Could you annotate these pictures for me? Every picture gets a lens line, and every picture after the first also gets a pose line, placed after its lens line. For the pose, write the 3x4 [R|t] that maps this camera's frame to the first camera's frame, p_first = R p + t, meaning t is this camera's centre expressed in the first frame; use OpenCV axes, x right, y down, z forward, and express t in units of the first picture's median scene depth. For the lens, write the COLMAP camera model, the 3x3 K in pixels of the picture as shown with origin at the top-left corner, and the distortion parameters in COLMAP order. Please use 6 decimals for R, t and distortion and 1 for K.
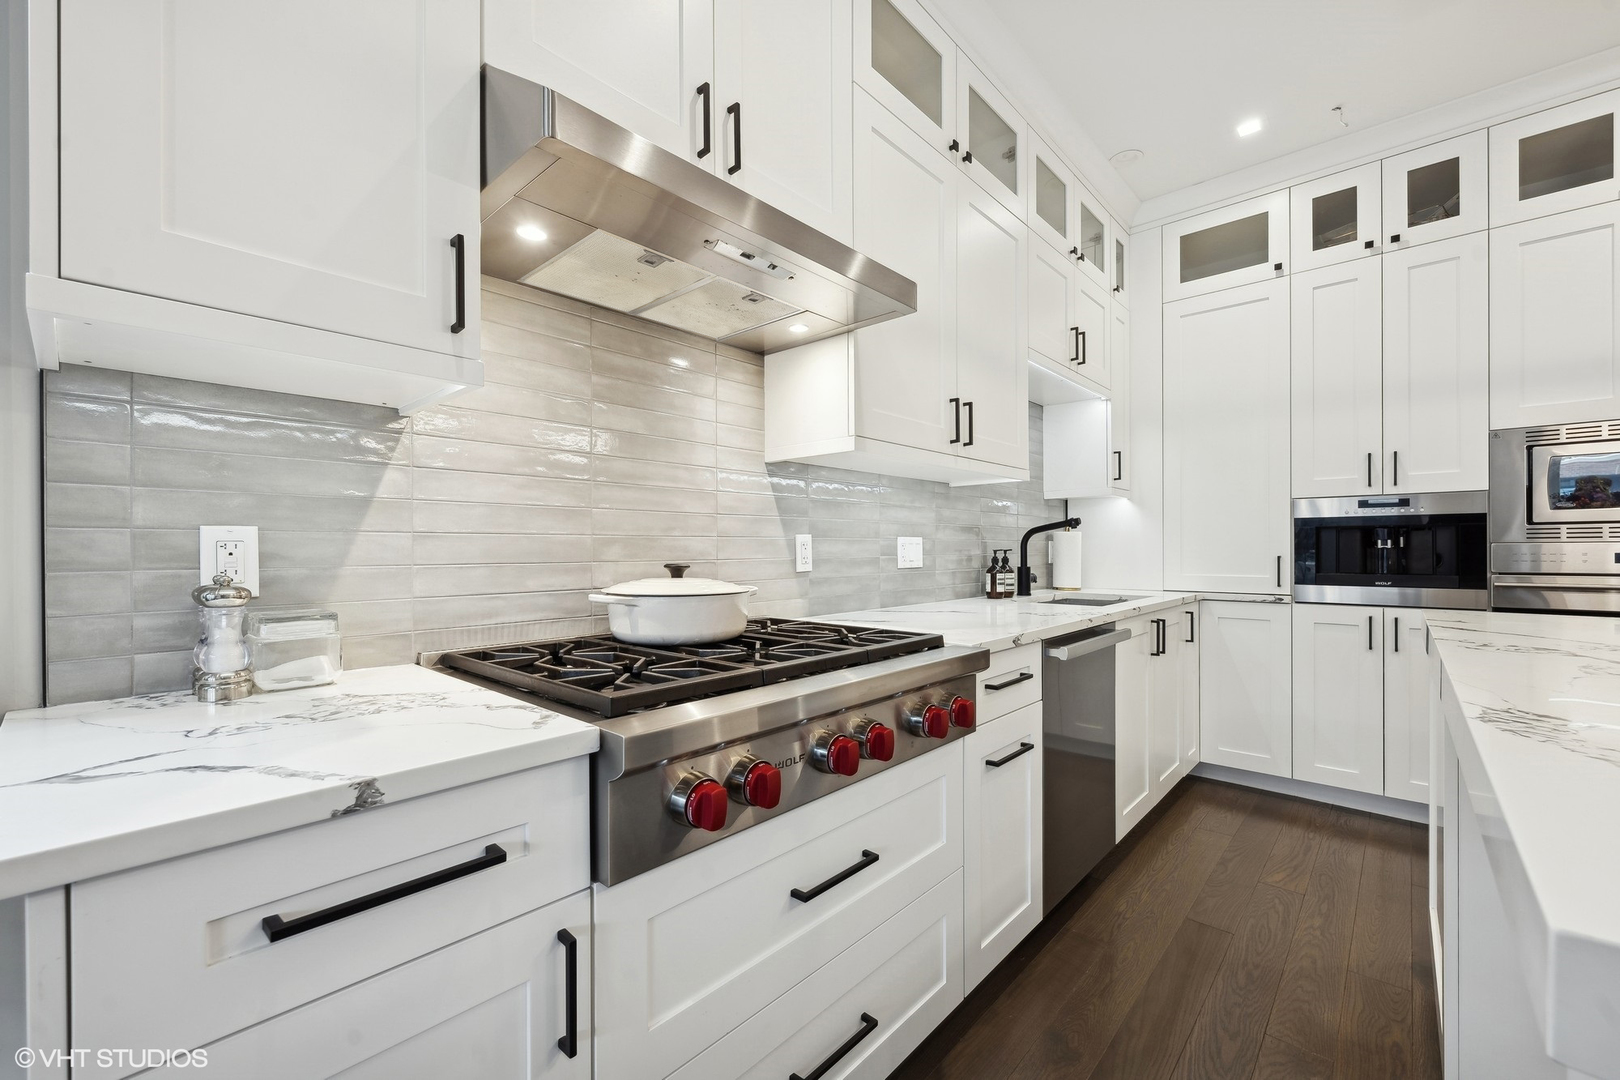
lens RADIAL K [[666.0, 0, 805.4], [0, 666.0, 548.4], [0, 0, 1]] dist [-0.003763, 0.001039]
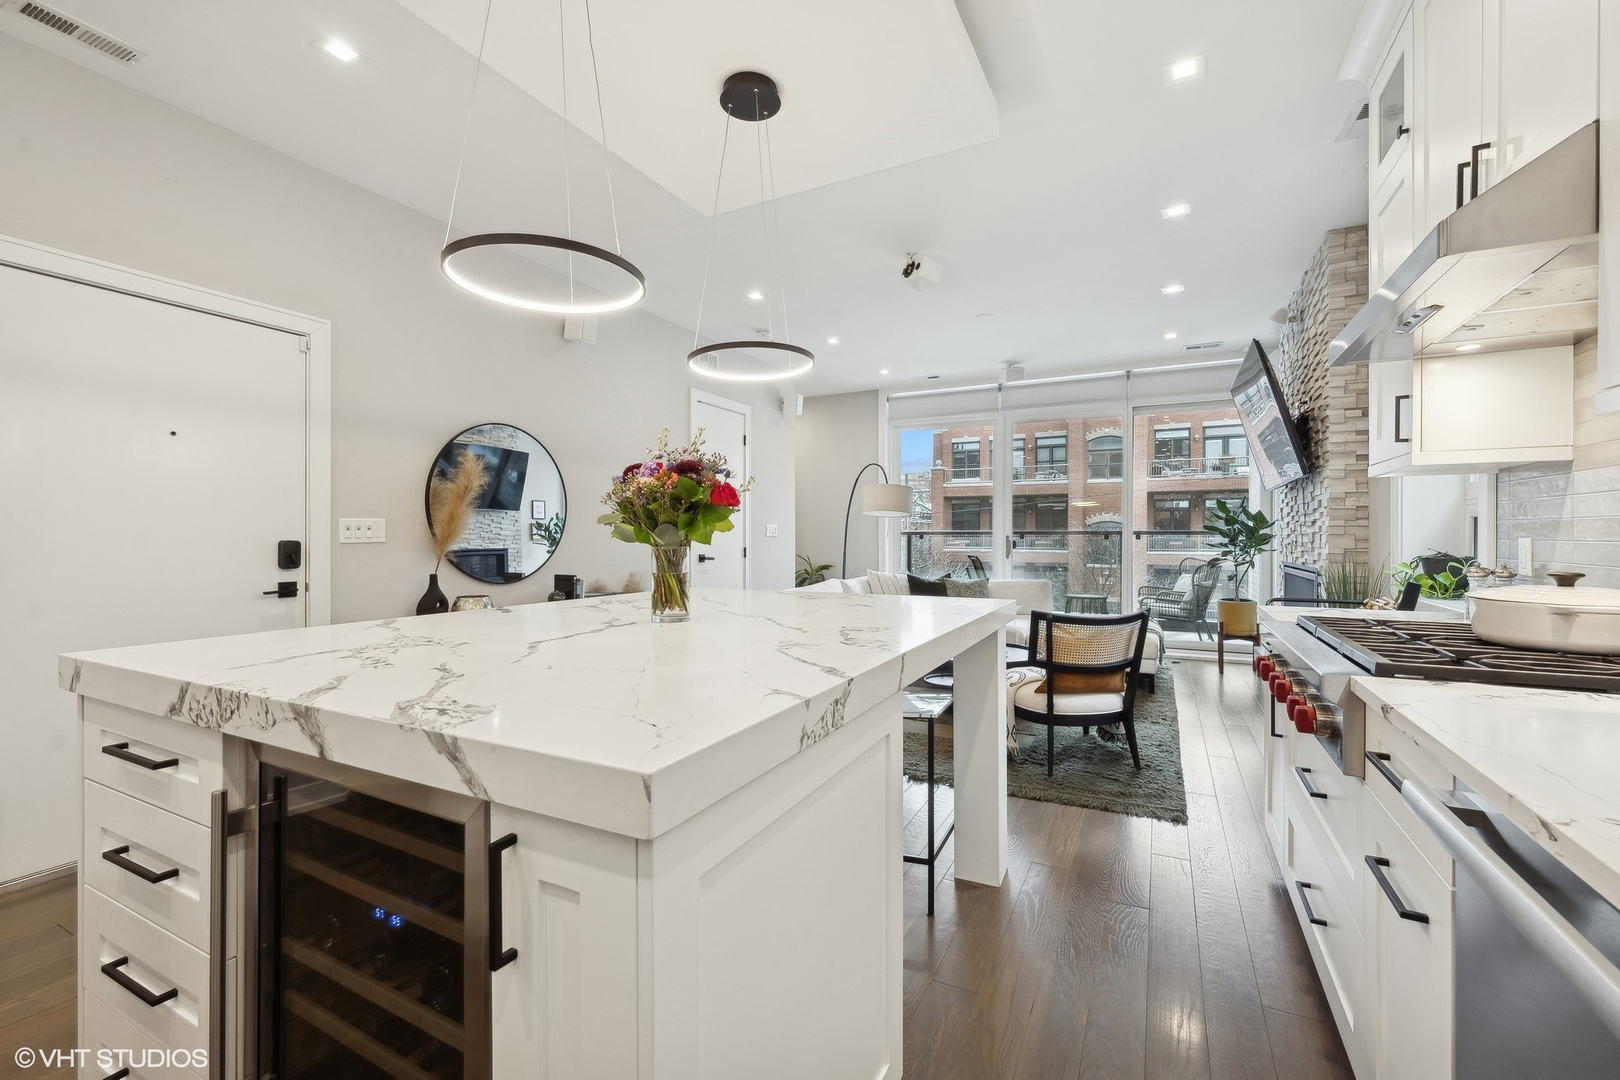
lens RADIAL K [[666.0, 0, 805.6], [0, 666.0, 544.5], [0, 0, 1]] dist [-0.003763, 0.001039]
pose [[-0.969800, 0.009036, -0.243732, 0.692684], [0.005549, 0.999872, 0.014991, -0.024219], [0.243837, 0.013186, -0.969727, 1.018214]]
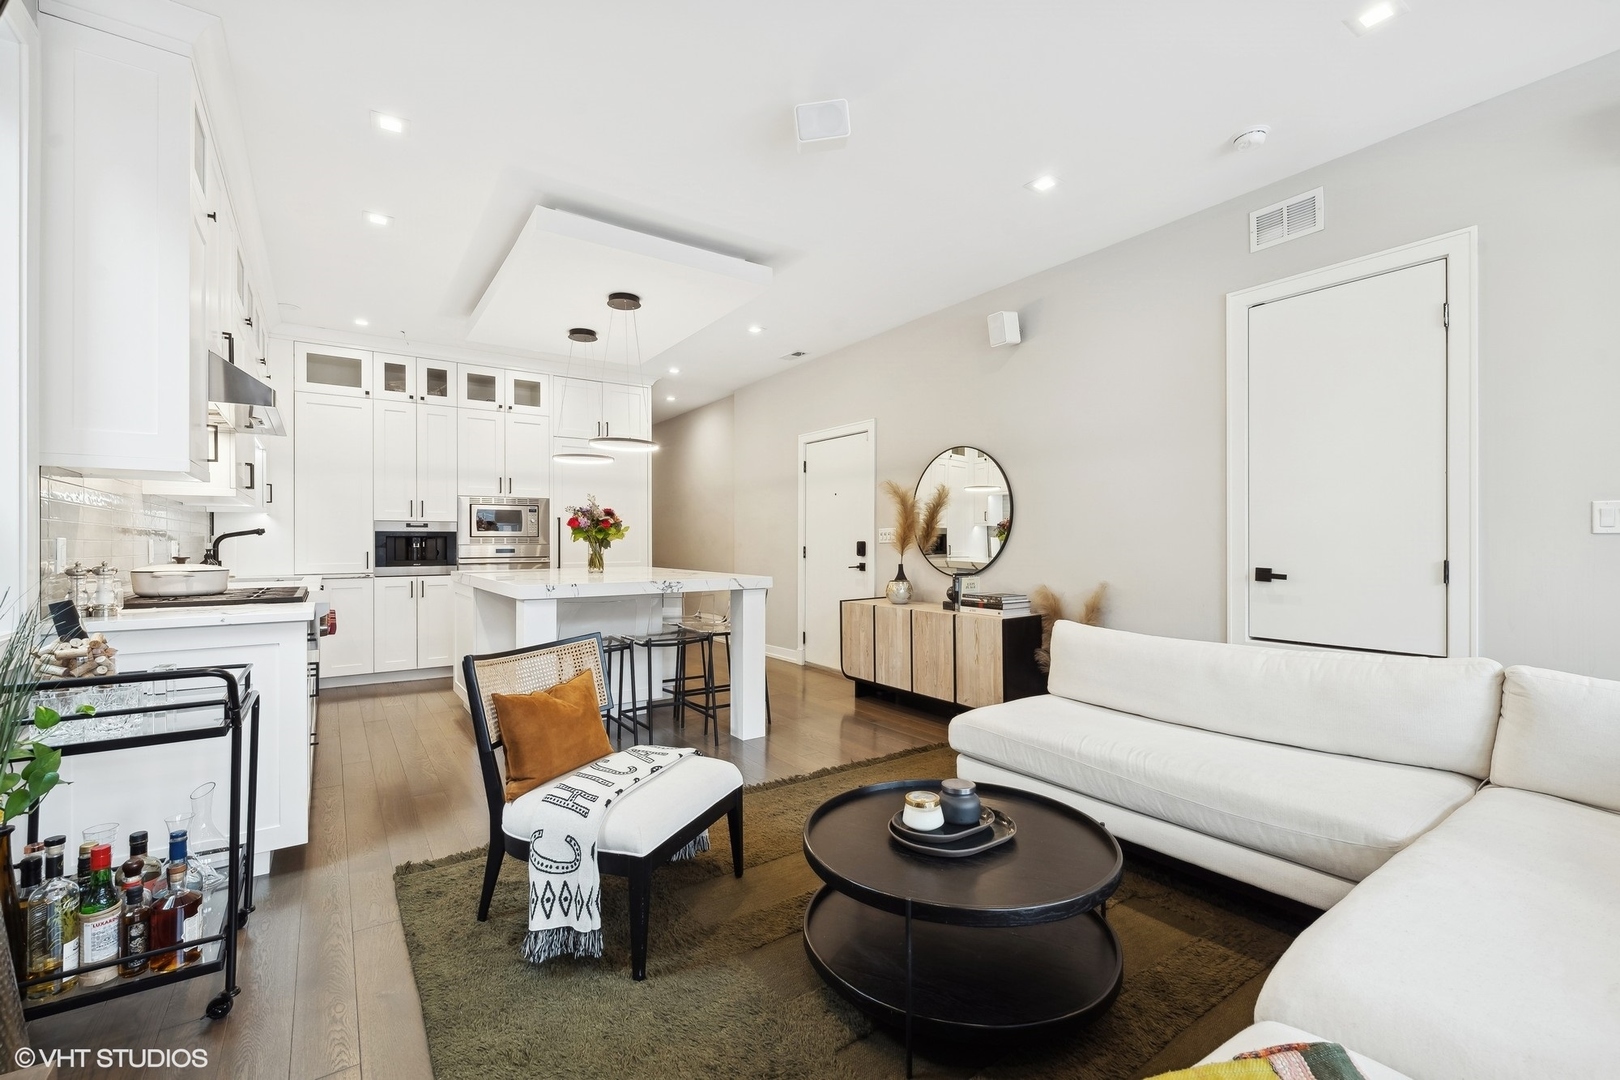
lens RADIAL K [[685.3, 0, 808.8], [0, 685.3, 547.0], [0, 0, 1]] dist [-0.002031, 0.000606]
pose [[0.220680, -0.002147, 0.975344, -1.036381], [0.001587, 0.999997, 0.001842, -0.003371], [-0.975345, 0.001142, 0.220683, -0.722824]]
